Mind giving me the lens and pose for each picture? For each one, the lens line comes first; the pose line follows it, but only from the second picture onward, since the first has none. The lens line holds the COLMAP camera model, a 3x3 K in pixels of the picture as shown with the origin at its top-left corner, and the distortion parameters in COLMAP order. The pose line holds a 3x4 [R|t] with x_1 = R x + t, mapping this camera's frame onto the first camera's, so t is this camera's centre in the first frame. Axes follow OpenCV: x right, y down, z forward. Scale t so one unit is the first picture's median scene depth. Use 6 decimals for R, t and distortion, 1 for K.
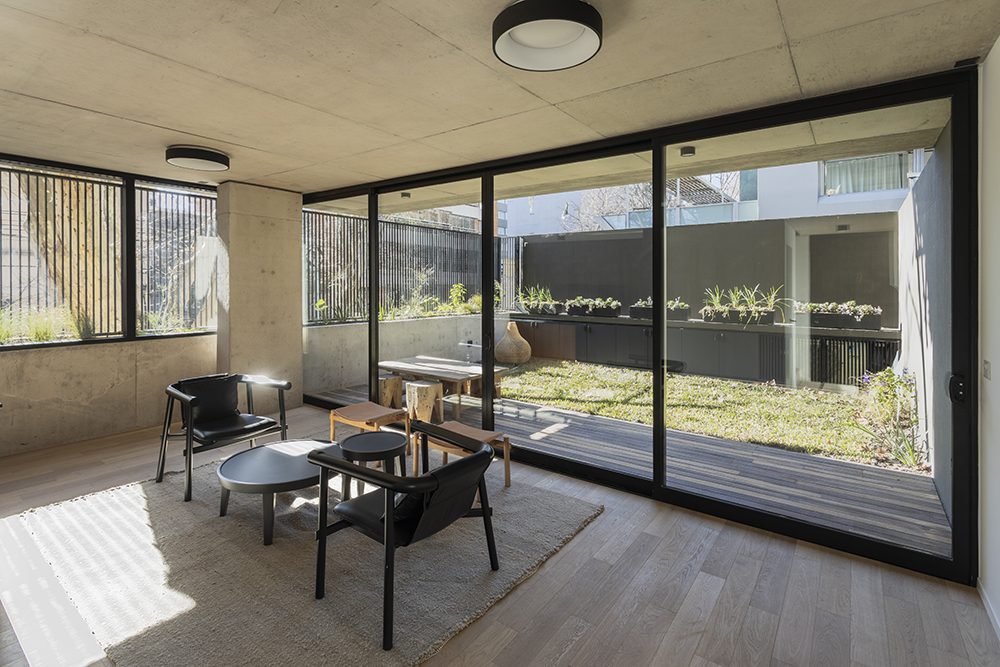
lens RADIAL K [[481.4, 0, 504.0], [0, 481.4, 291.6], [0, 0, 1]] dist [0.004540, 0.001130]
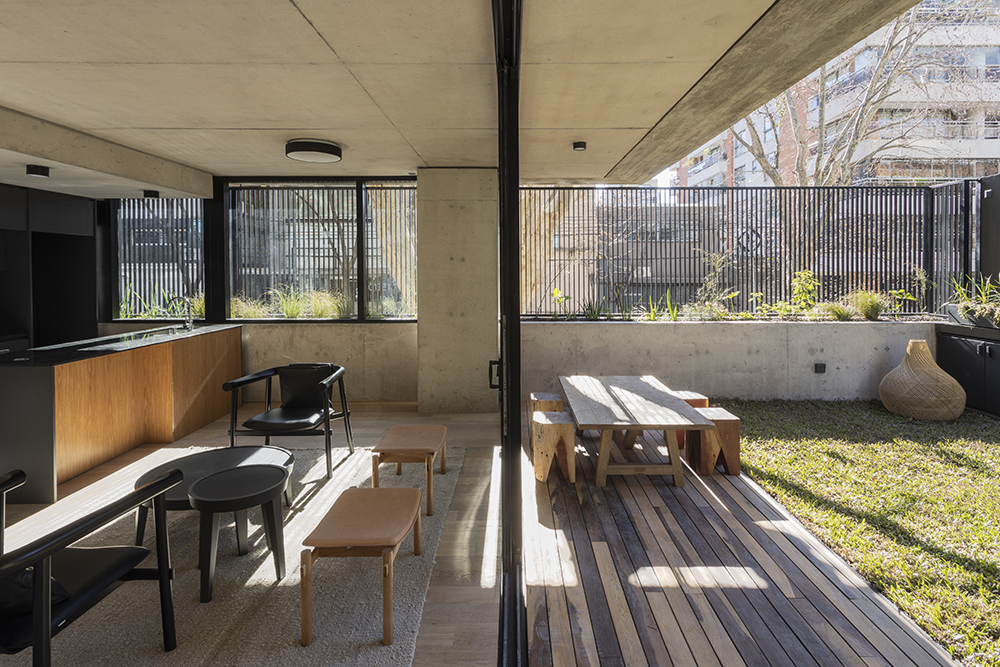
lens RADIAL K [[515.1, 0, 508.0], [0, 515.1, 285.6], [0, 0, 1]] dist [0.002601, 0.000318]
pose [[0.594205, 0.014588, -0.804181, 0.365576], [-0.007814, 0.999893, 0.012365, -0.003287], [0.804276, -0.001064, 0.594256, 0.492687]]
